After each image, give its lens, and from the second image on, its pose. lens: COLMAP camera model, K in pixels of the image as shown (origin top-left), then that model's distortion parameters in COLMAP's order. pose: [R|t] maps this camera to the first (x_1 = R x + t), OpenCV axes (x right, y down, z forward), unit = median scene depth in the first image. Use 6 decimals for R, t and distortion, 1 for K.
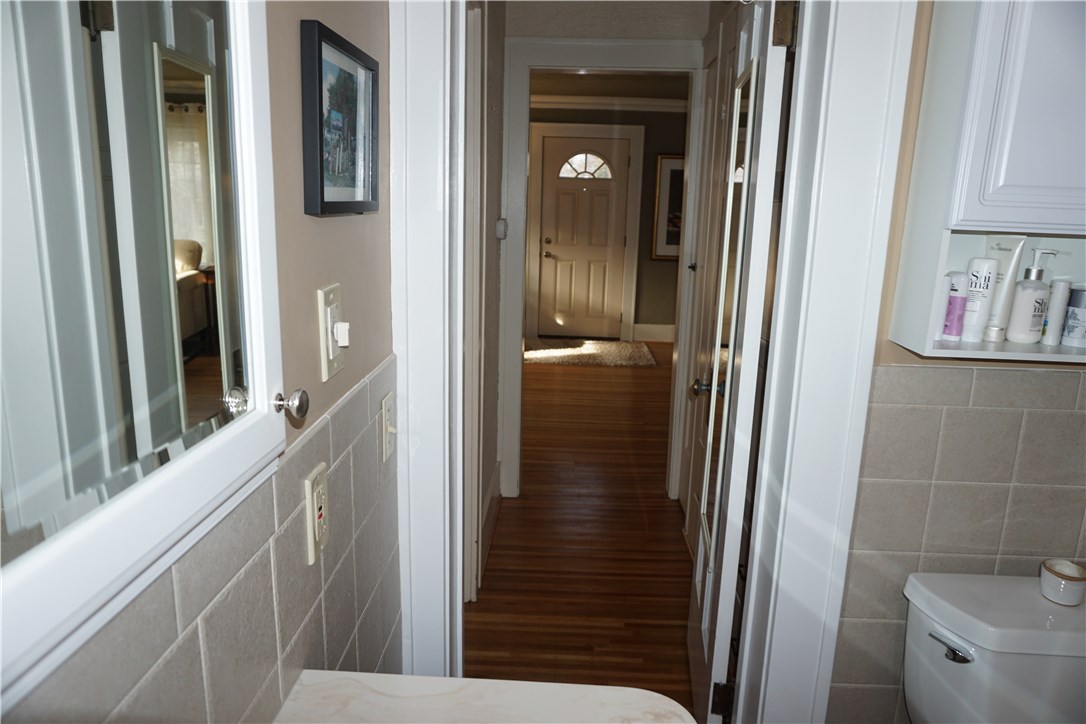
lens RADIAL K [[728.7, 0, 543.2], [0, 728.7, 365.4], [0, 0, 1]] dist [-0.051022, 0.039167]
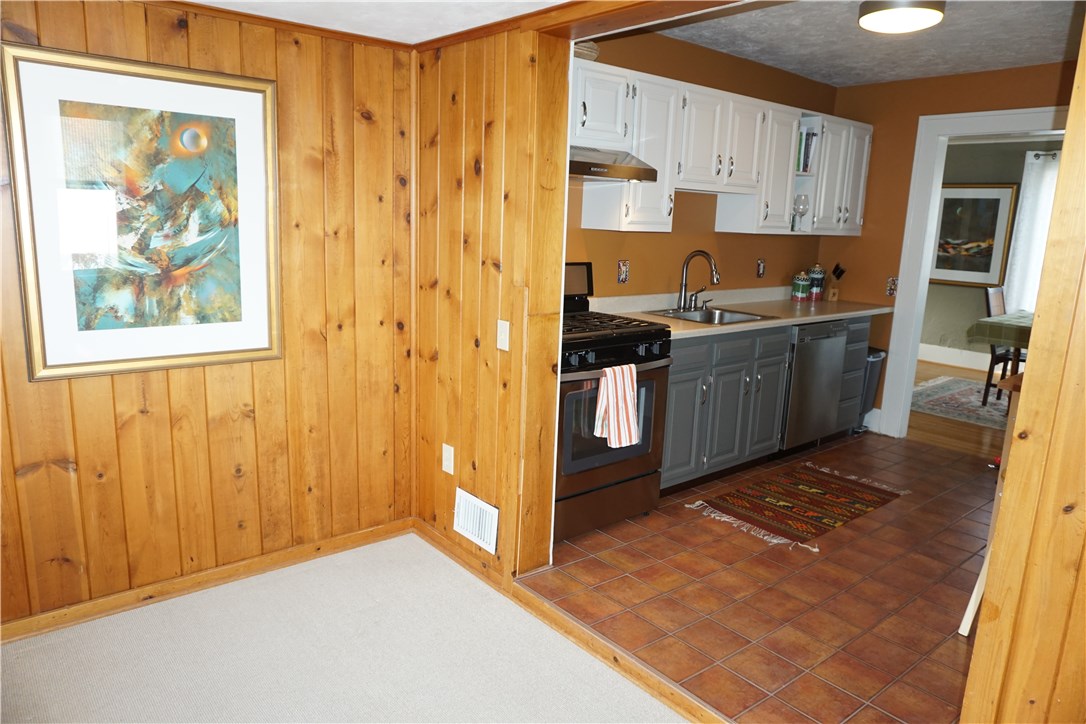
lens RADIAL K [[728.7, 0, 543.2], [0, 728.7, 365.4], [0, 0, 1]] dist [-0.051022, 0.039167]
pose [[0.677022, 0.150366, -0.720438, 0.558955], [-0.184605, 0.982306, 0.031542, 0.045349], [0.712434, 0.111642, 0.692802, -0.119920]]
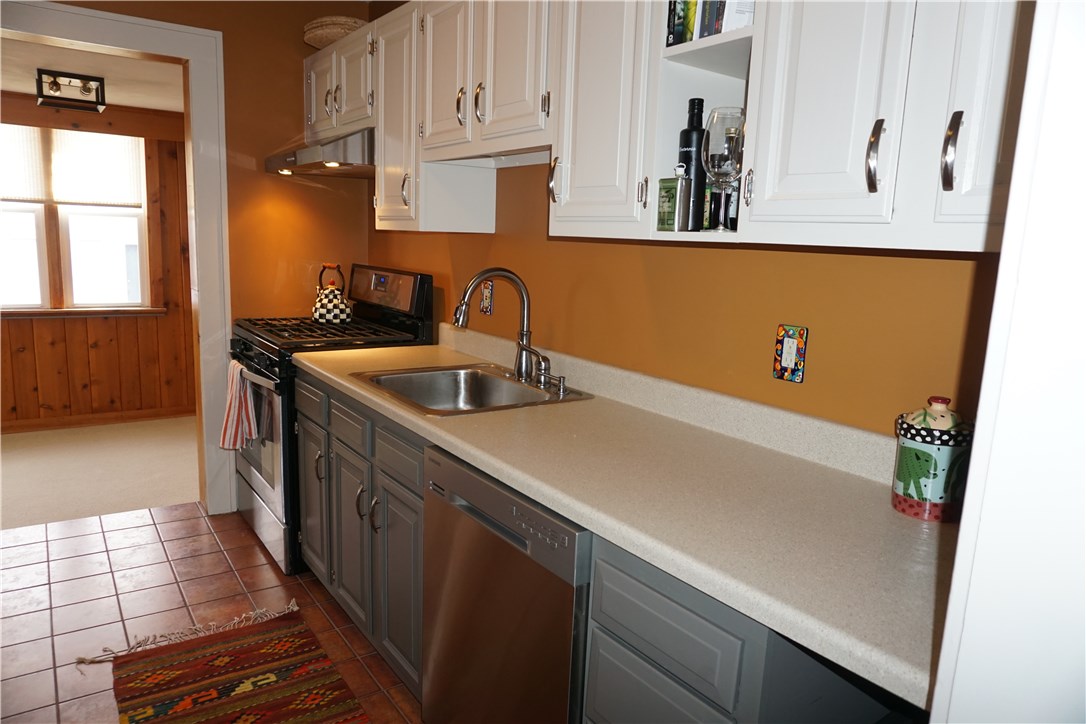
lens RADIAL K [[728.7, 0, 543.2], [0, 728.7, 365.4], [0, 0, 1]] dist [-0.051022, 0.039167]
pose [[-0.791739, 0.050882, -0.608737, 0.394503], [-0.194536, 0.923639, 0.330221, -0.114740], [0.579056, 0.379871, -0.721383, 0.598400]]
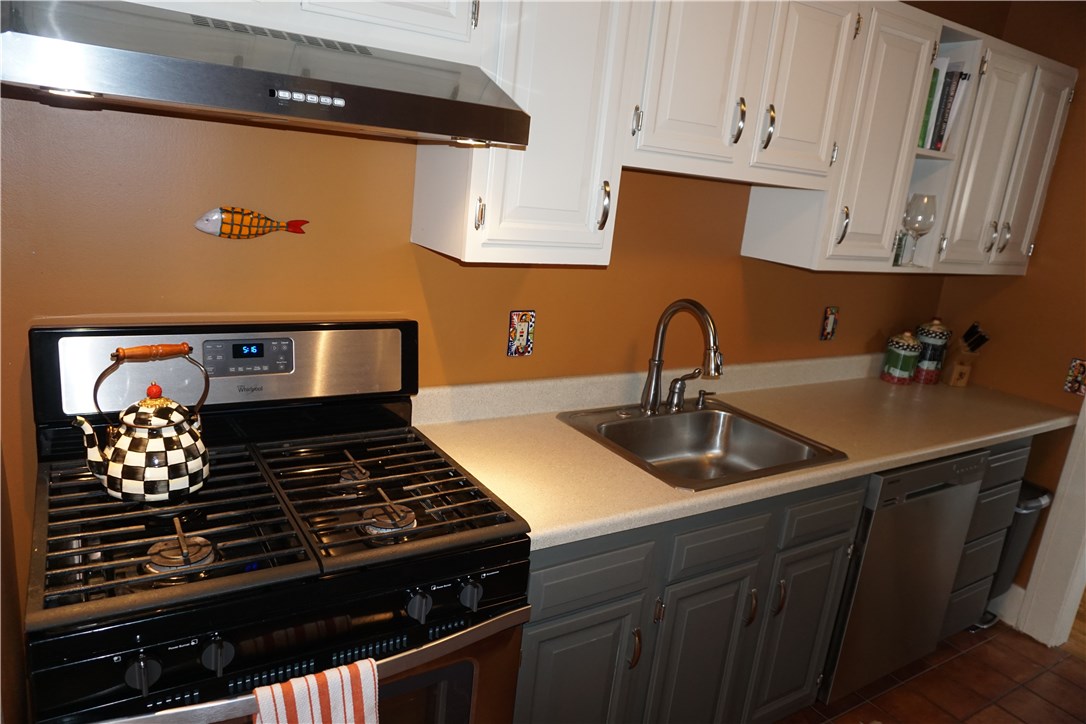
lens RADIAL K [[728.7, 0, 543.2], [0, 728.7, 365.4], [0, 0, 1]] dist [-0.051022, 0.039167]
pose [[0.573520, 0.241185, -0.782882, 0.408007], [-0.267301, 0.958466, 0.099459, -0.036294], [0.774354, 0.152224, 0.614169, 0.143267]]
